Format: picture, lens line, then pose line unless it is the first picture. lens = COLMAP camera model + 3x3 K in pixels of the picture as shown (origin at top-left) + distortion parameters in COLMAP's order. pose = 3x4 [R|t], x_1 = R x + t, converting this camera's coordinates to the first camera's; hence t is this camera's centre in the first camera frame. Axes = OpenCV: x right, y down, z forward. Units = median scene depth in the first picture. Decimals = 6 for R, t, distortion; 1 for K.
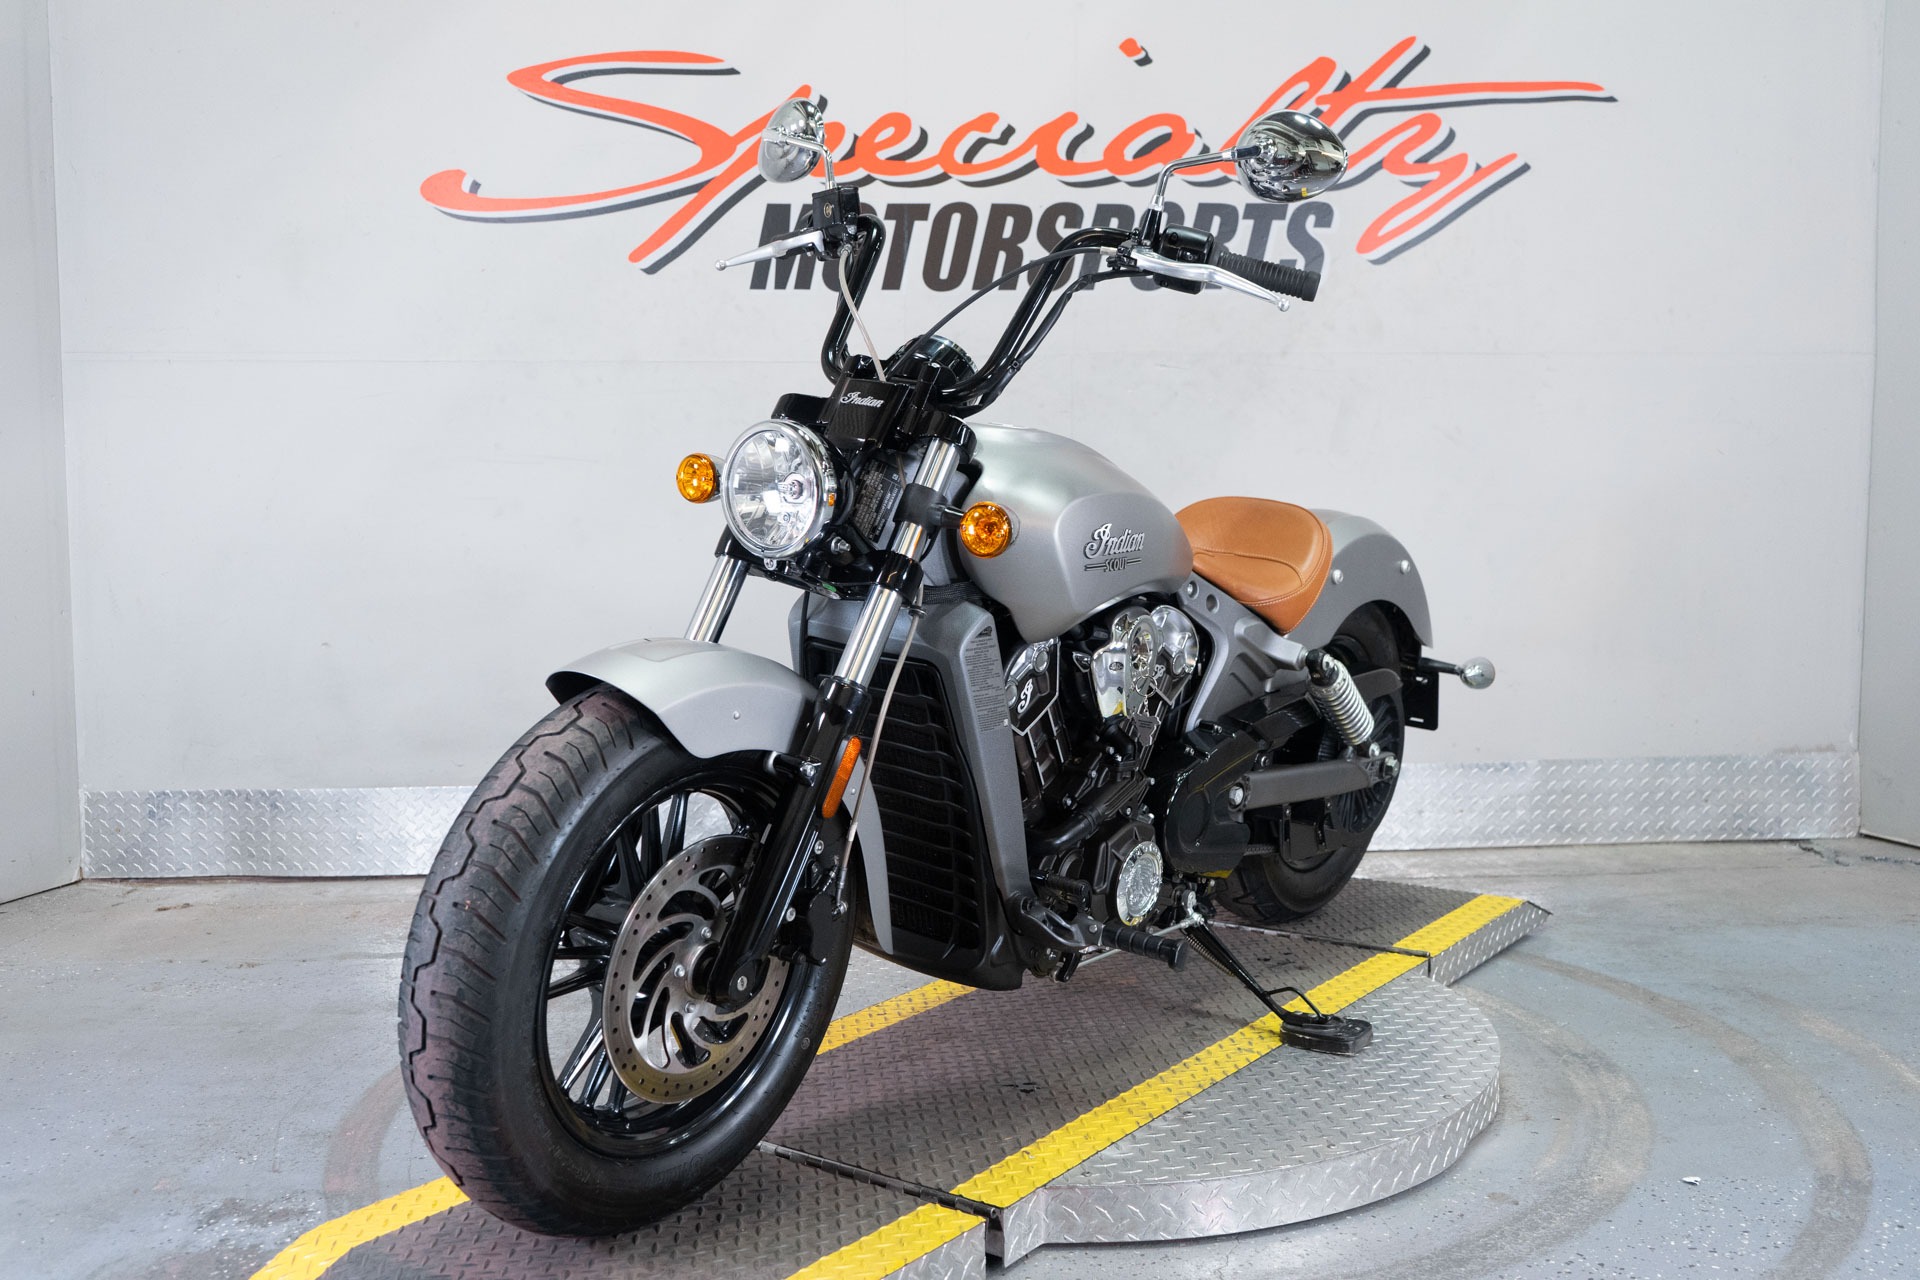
lens RADIAL K [[1801.4, 0, 959.2], [0, 1801.4, 638.3], [0, 0, 1]] dist [-0.005657, 0.000000]
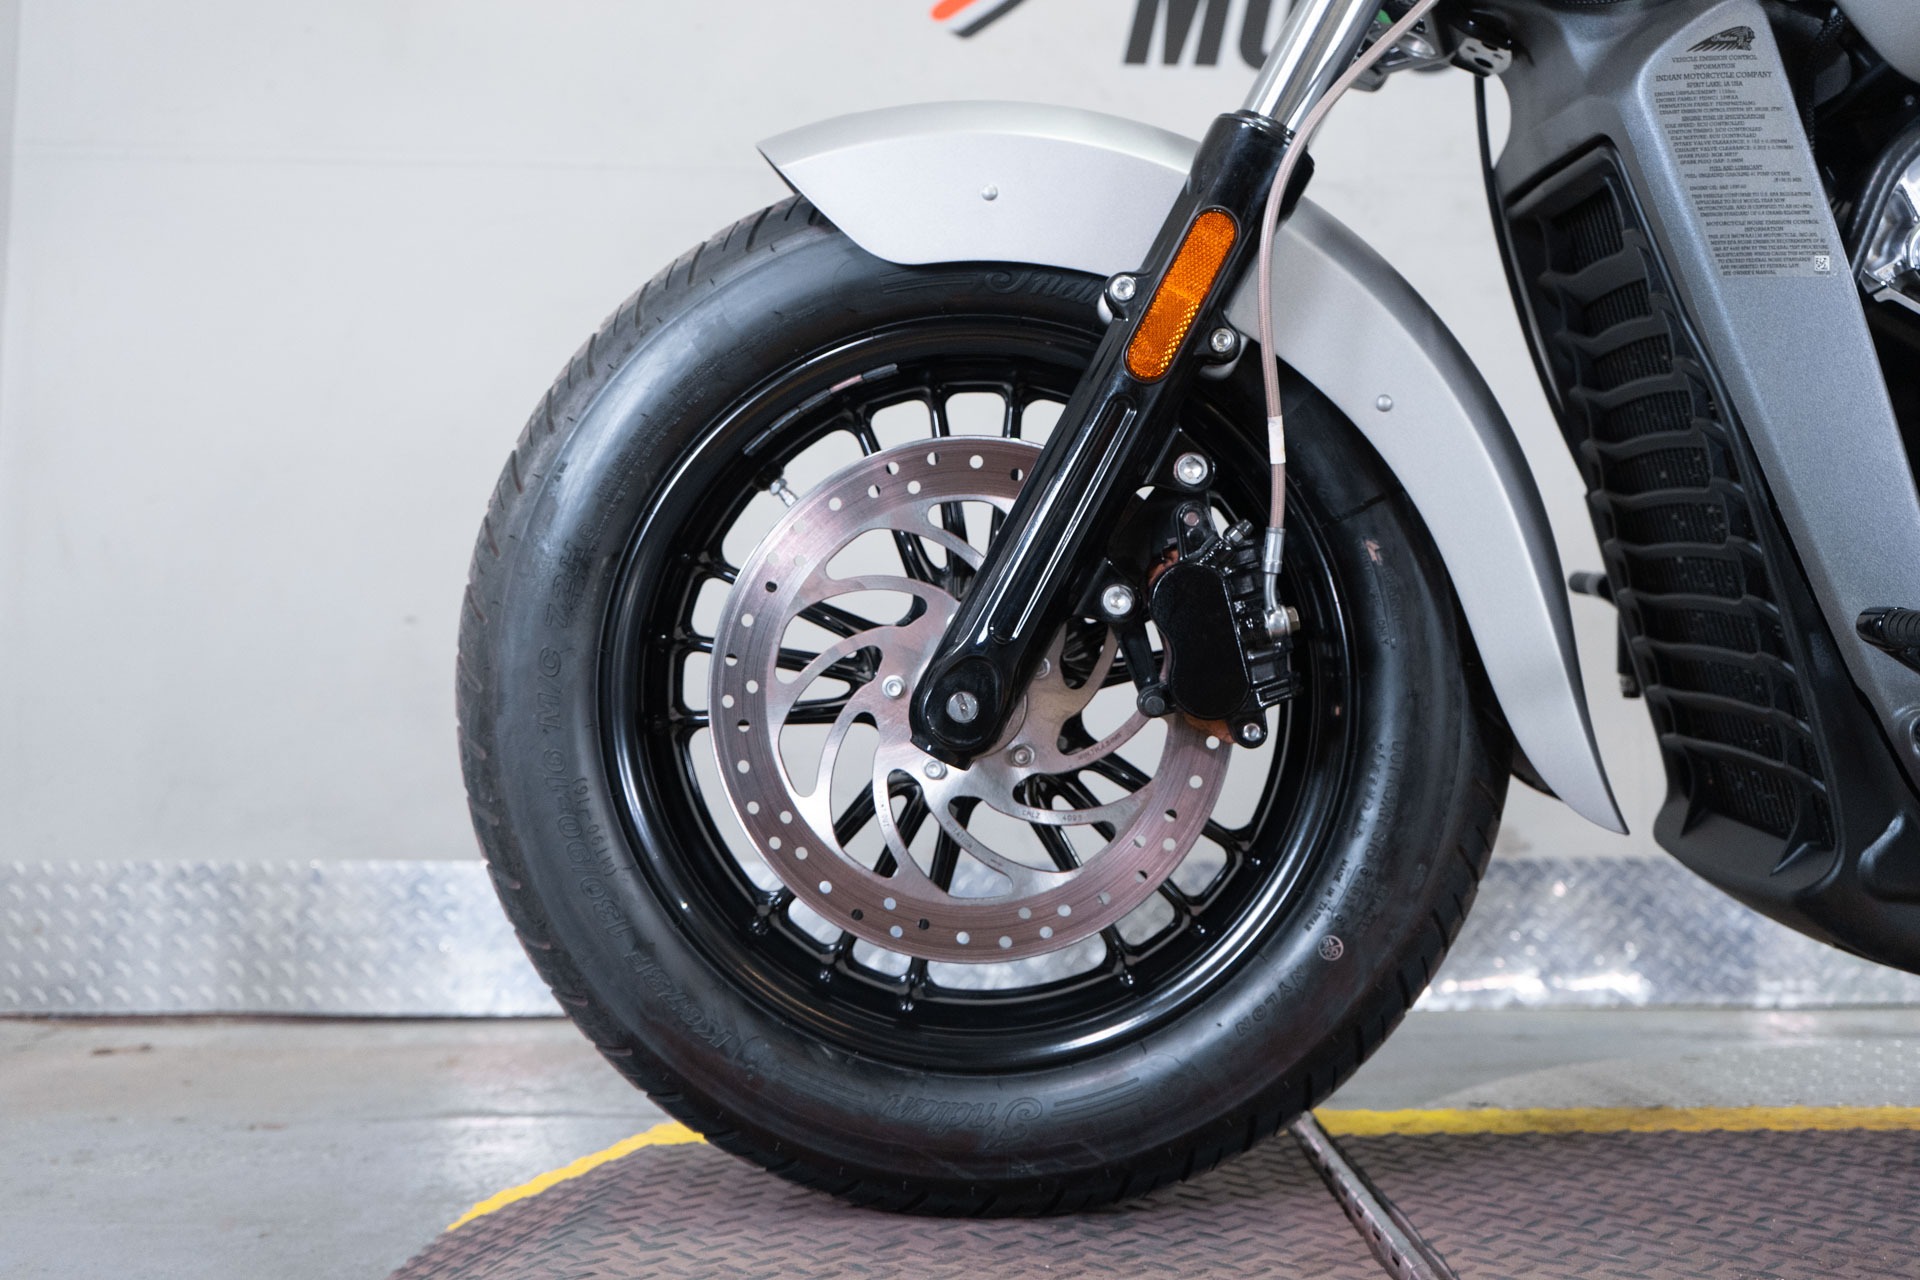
lens RADIAL K [[1882.7, 0, 979.7], [0, 1882.7, 625.1], [0, 0, 1]] dist [-0.000341, 0.000000]
pose [[0.999909, 0.010920, 0.007900, -0.168633], [-0.009519, 0.987128, -0.159648, 0.105670], [-0.009542, 0.159559, 0.987142, 0.381064]]
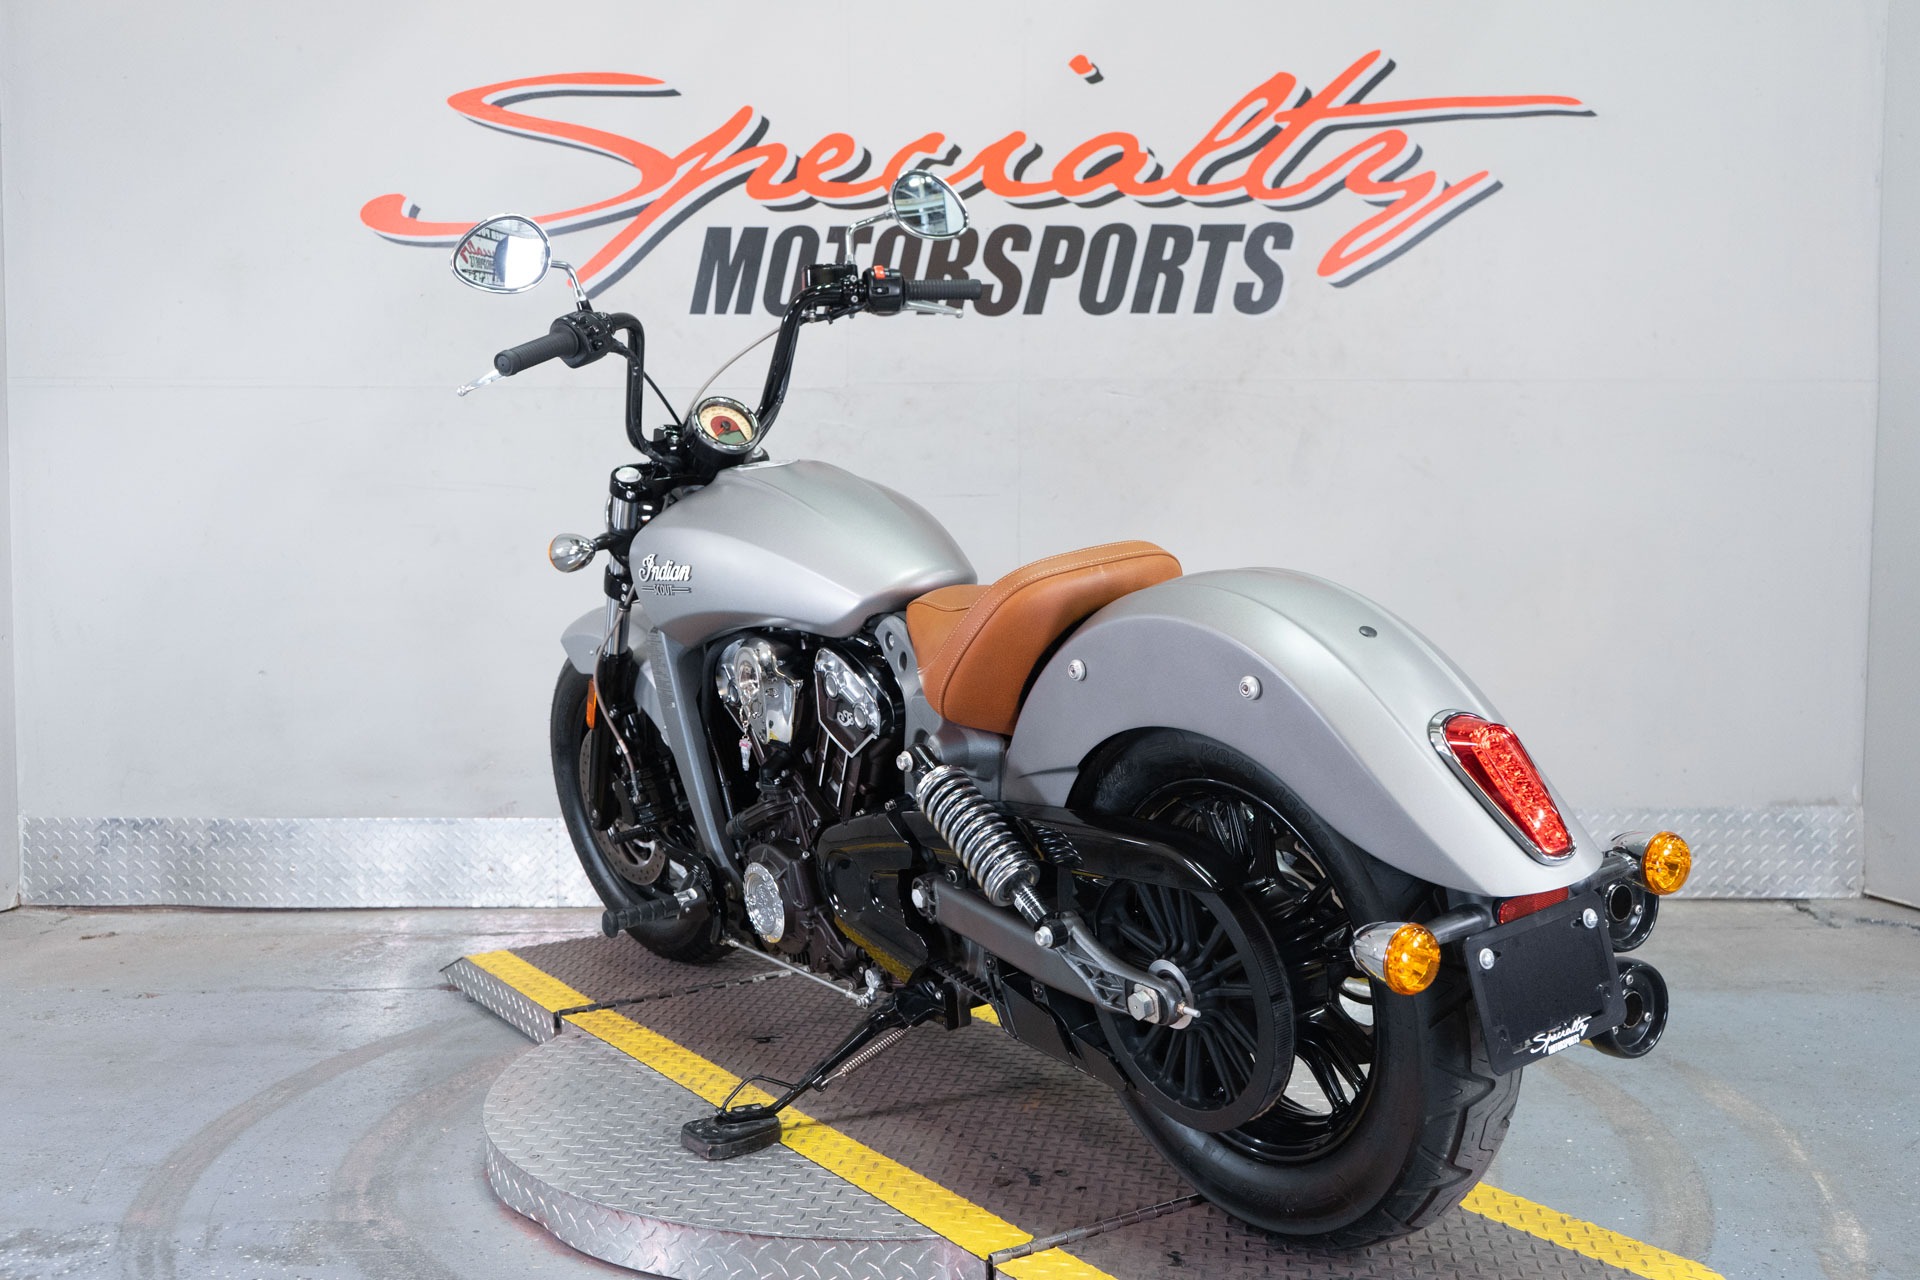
lens RADIAL K [[1882.7, 0, 959.1], [0, 1882.7, 633.6], [0, 0, 1]] dist [-0.000341, 0.000000]
pose [[0.997842, 0.009993, -0.064901, 0.098228], [-0.011306, 0.999738, -0.019899, -0.001648], [0.064685, 0.020590, 0.997693, -0.007313]]
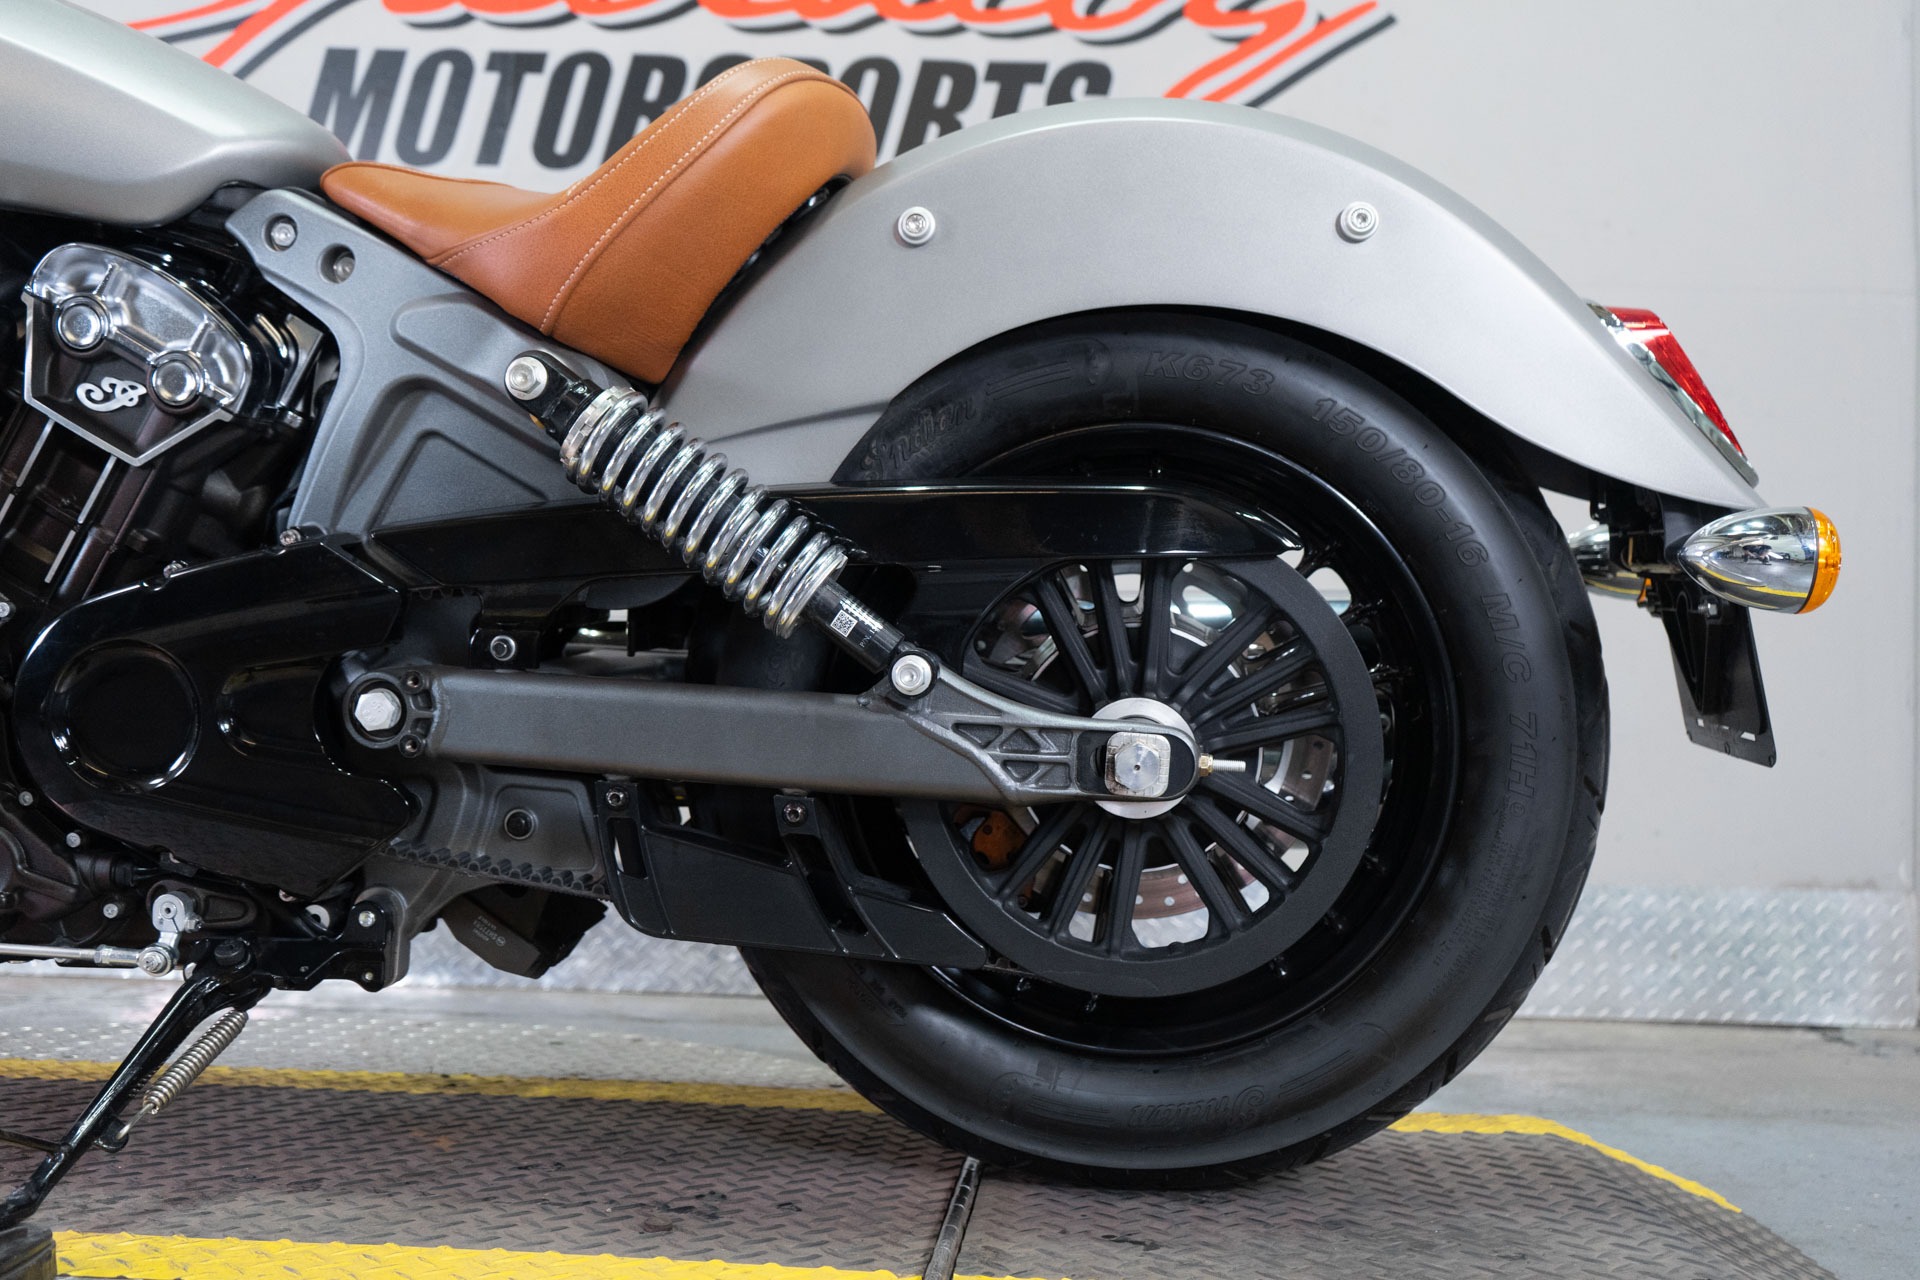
lens RADIAL K [[1801.4, 0, 961.9], [0, 1801.4, 630.7], [0, 0, 1]] dist [-0.005657, 0.000000]
pose [[0.996749, 0.038270, -0.070907, 0.208823], [-0.049166, 0.986064, -0.158933, 0.093287], [0.063836, 0.161903, 0.984740, 0.339446]]
